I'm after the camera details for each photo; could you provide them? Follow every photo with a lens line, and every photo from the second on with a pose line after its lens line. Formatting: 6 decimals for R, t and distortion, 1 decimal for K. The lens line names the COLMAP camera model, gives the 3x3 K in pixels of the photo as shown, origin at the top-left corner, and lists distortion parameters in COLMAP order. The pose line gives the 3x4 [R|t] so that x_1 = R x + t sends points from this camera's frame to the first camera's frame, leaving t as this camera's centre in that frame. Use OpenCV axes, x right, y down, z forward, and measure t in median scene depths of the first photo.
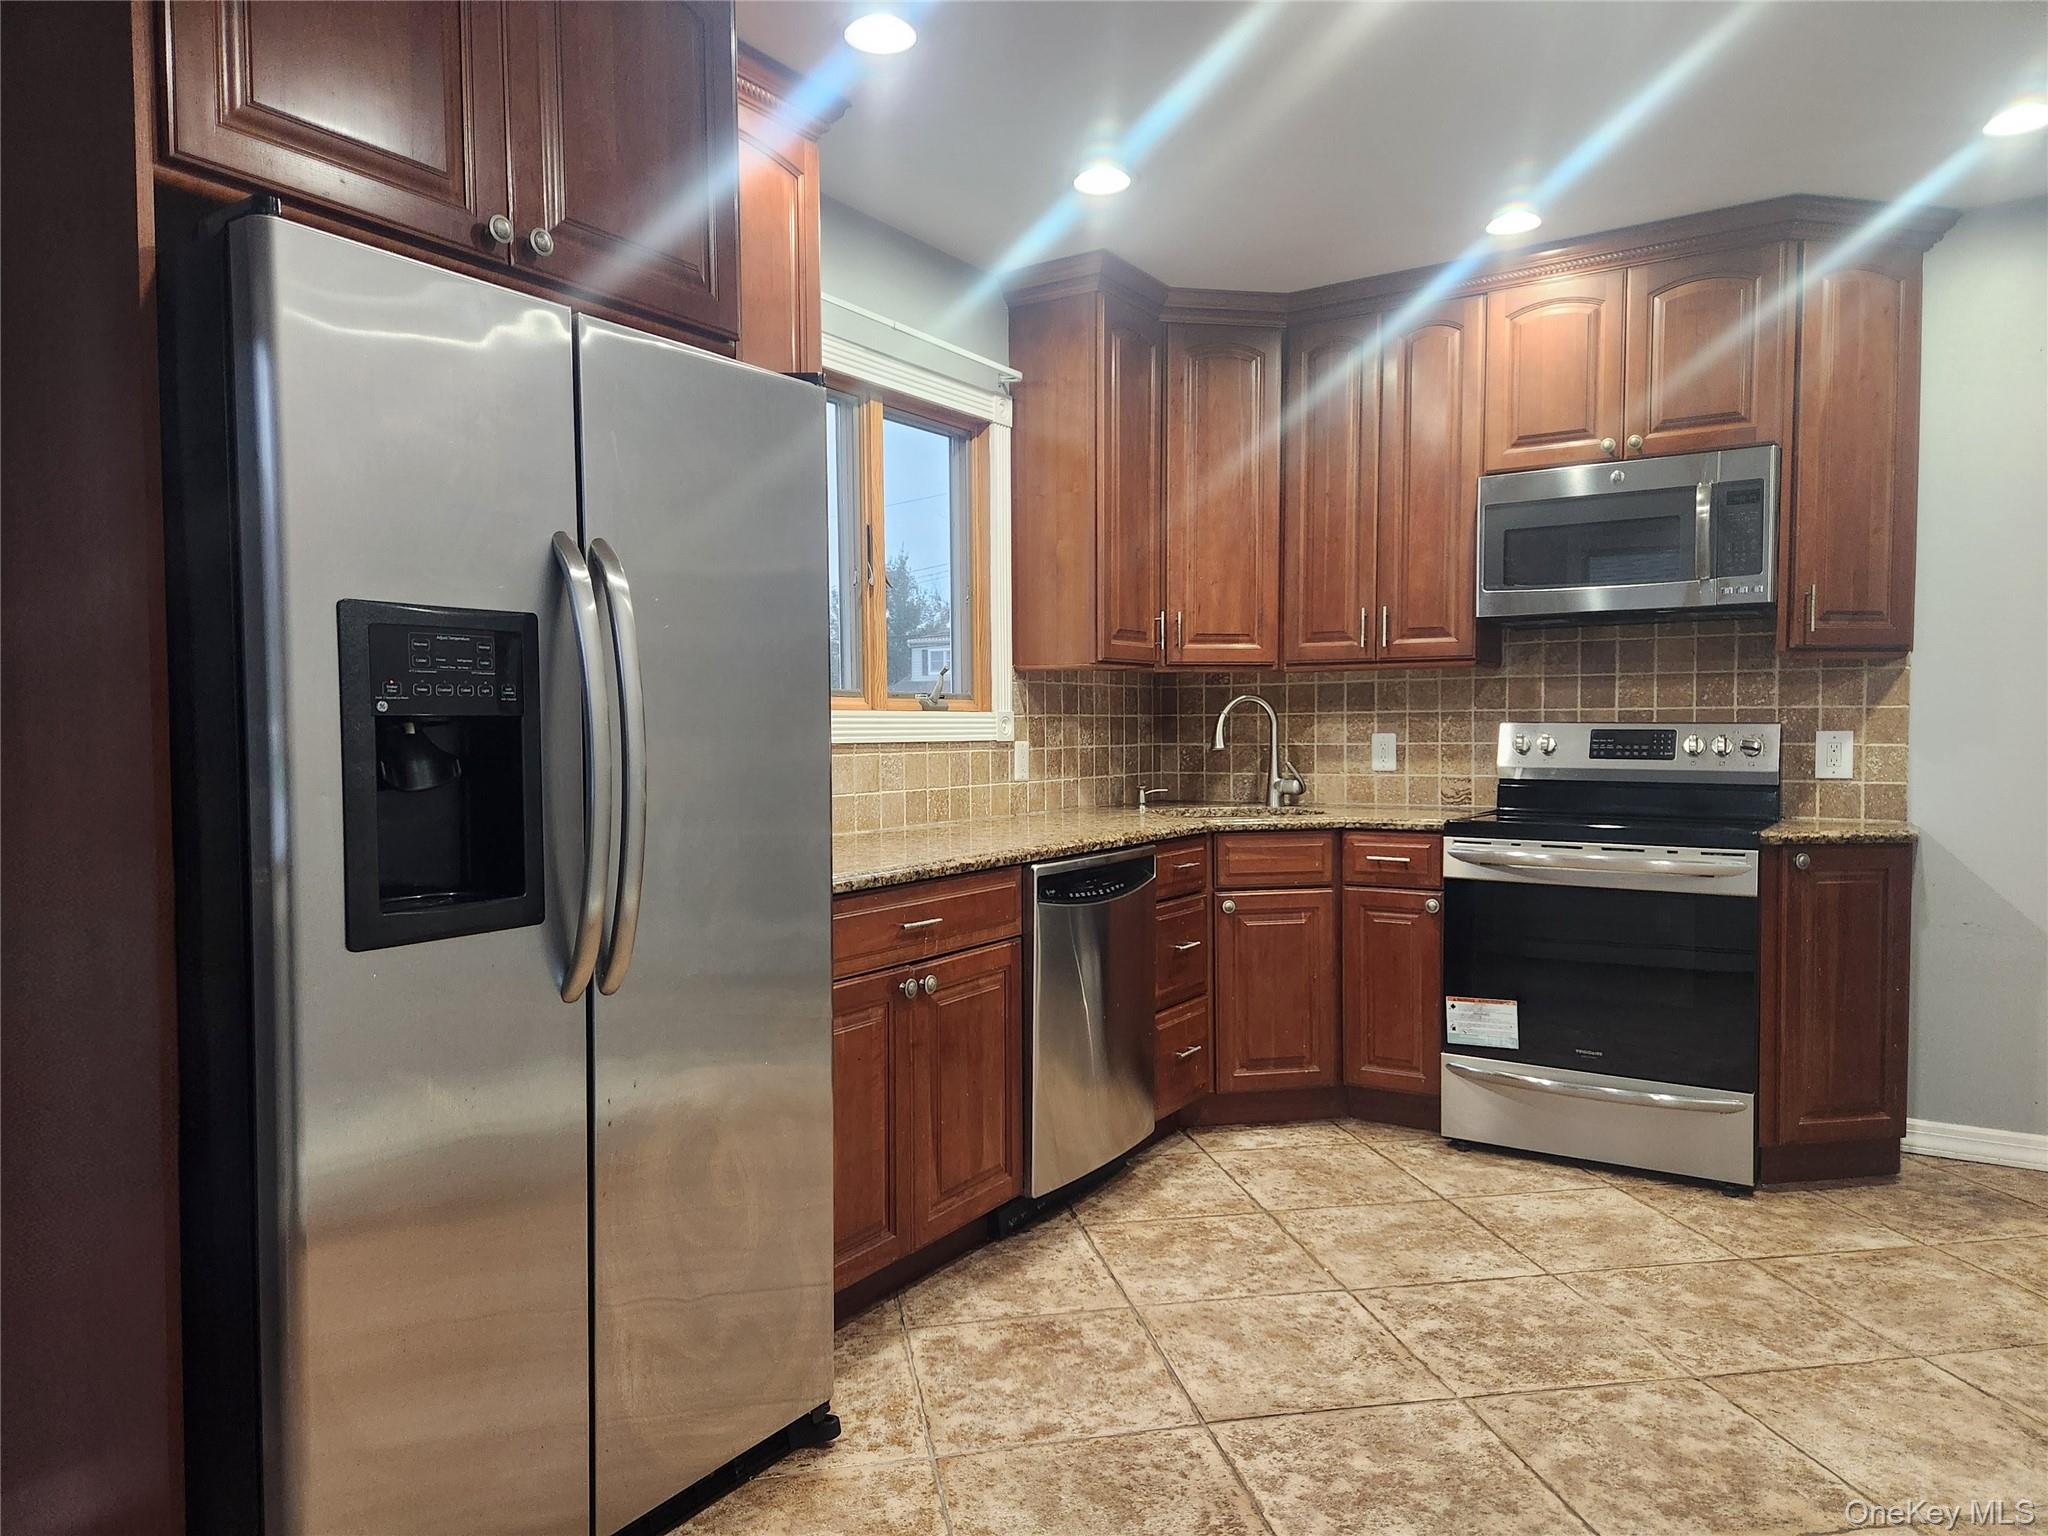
lens RADIAL K [[1359.2, 0, 1014.5], [0, 1359.2, 761.0], [0, 0, 1]] dist [0.074778, -0.072660]
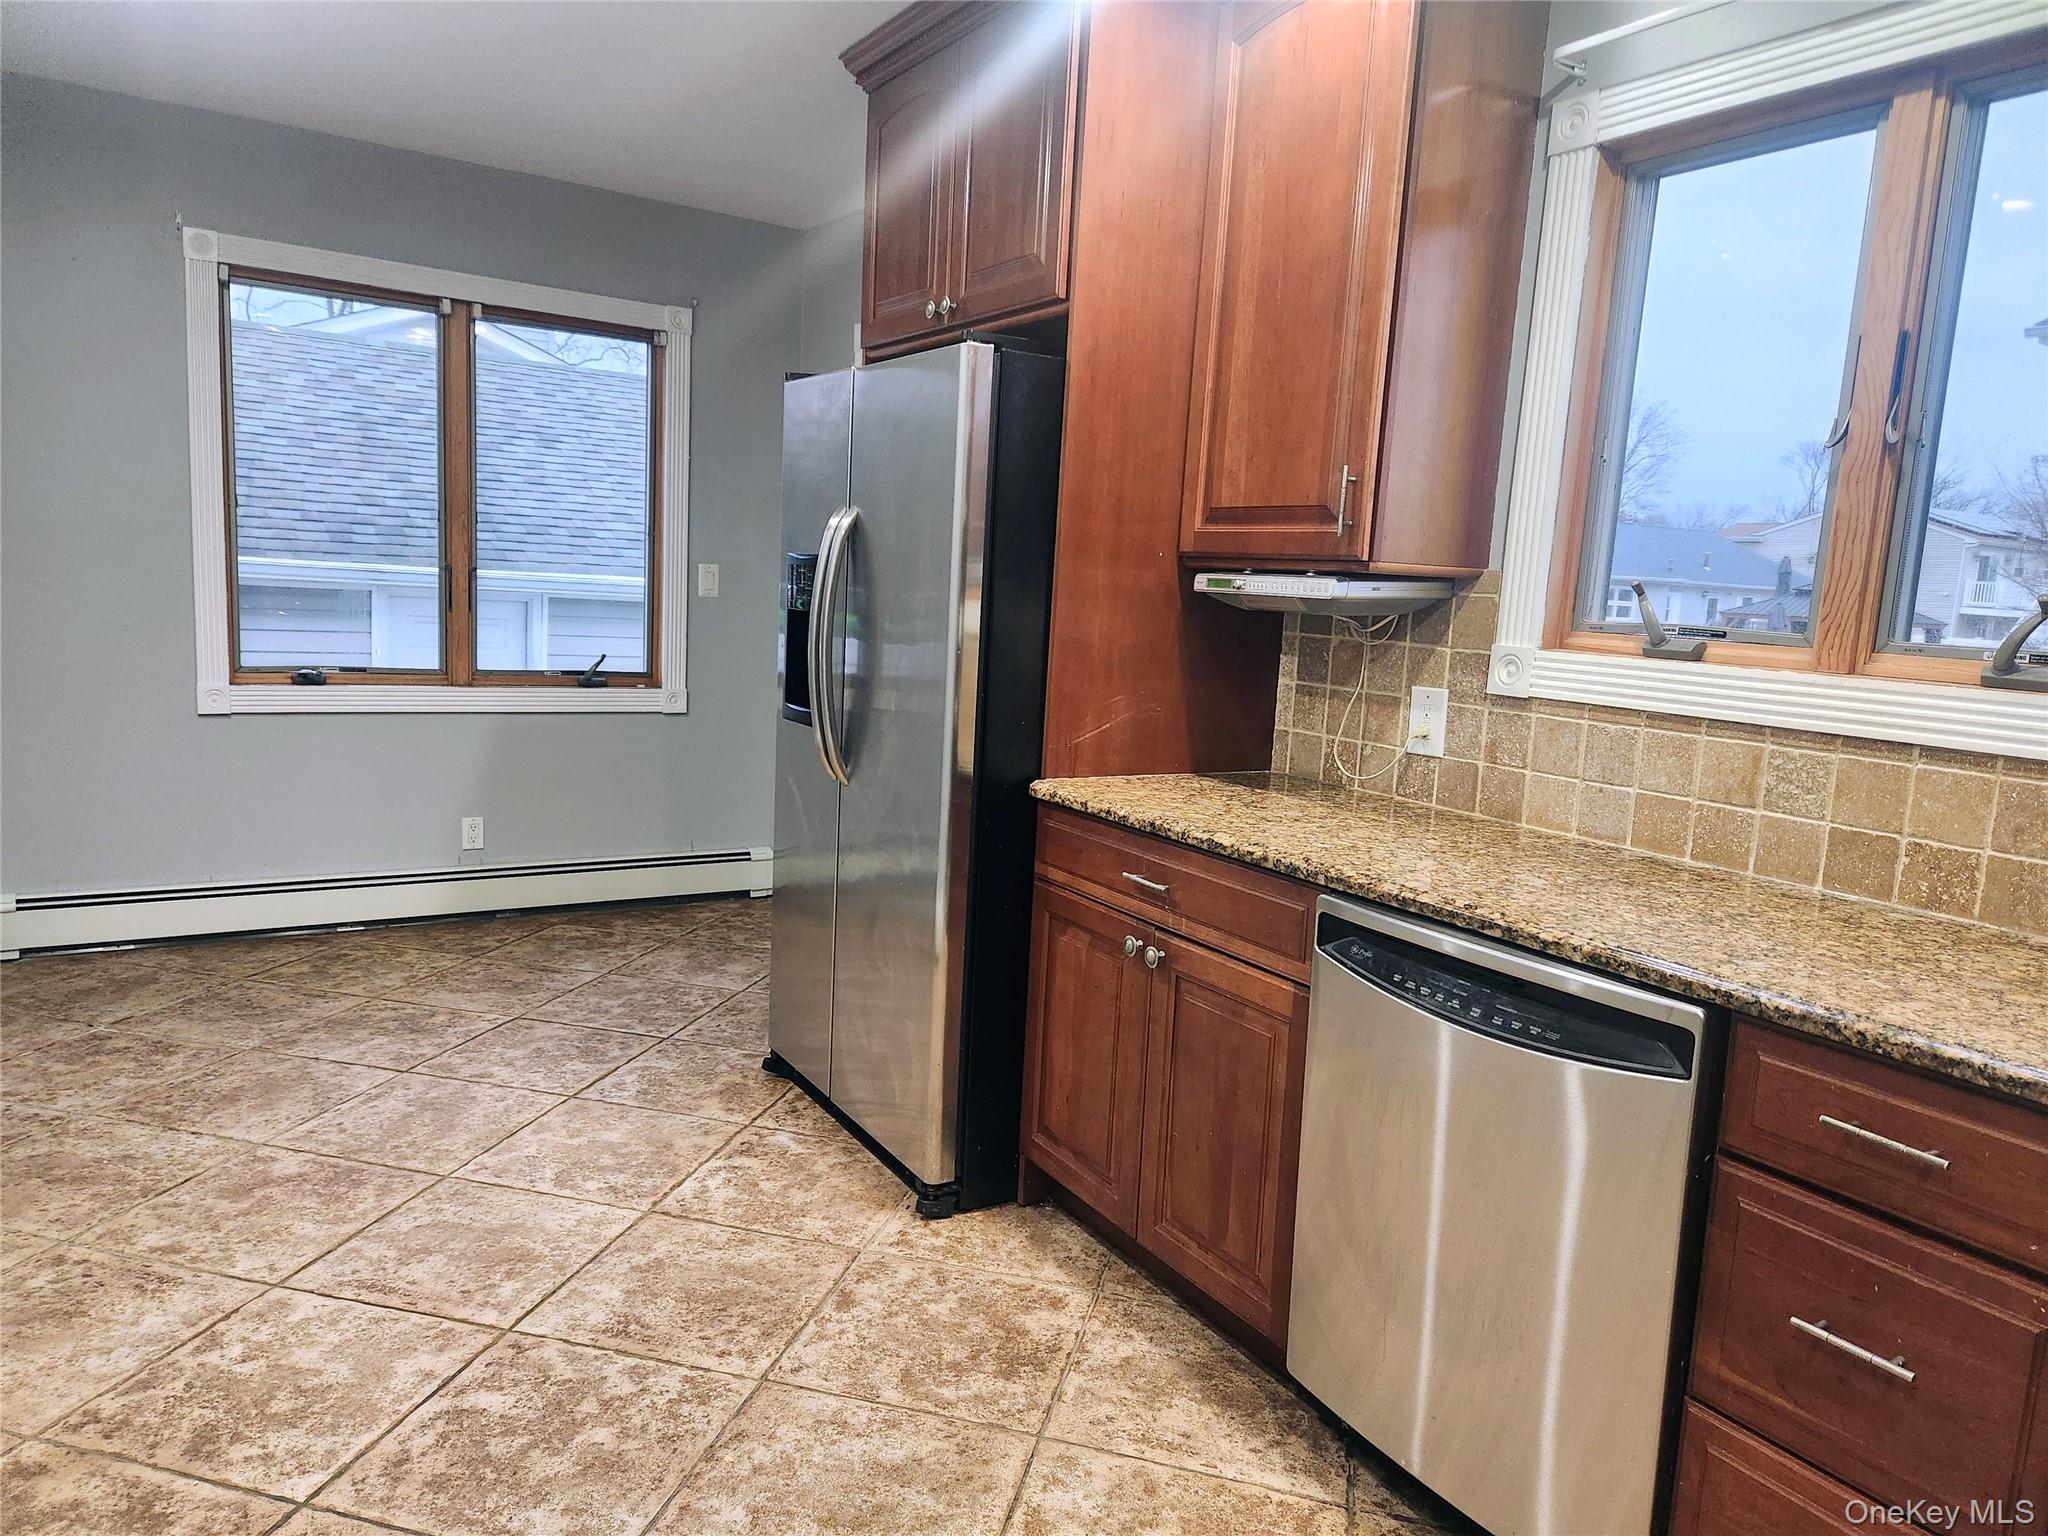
lens RADIAL K [[1359.2, 0, 1014.5], [0, 1359.2, 761.0], [0, 0, 1]] dist [0.074778, -0.072660]
pose [[-0.415269, 0.107460, -0.903330, 0.869794], [-0.077719, 0.985177, 0.152925, -0.098347], [0.906373, 0.133711, -0.400762, 1.466539]]
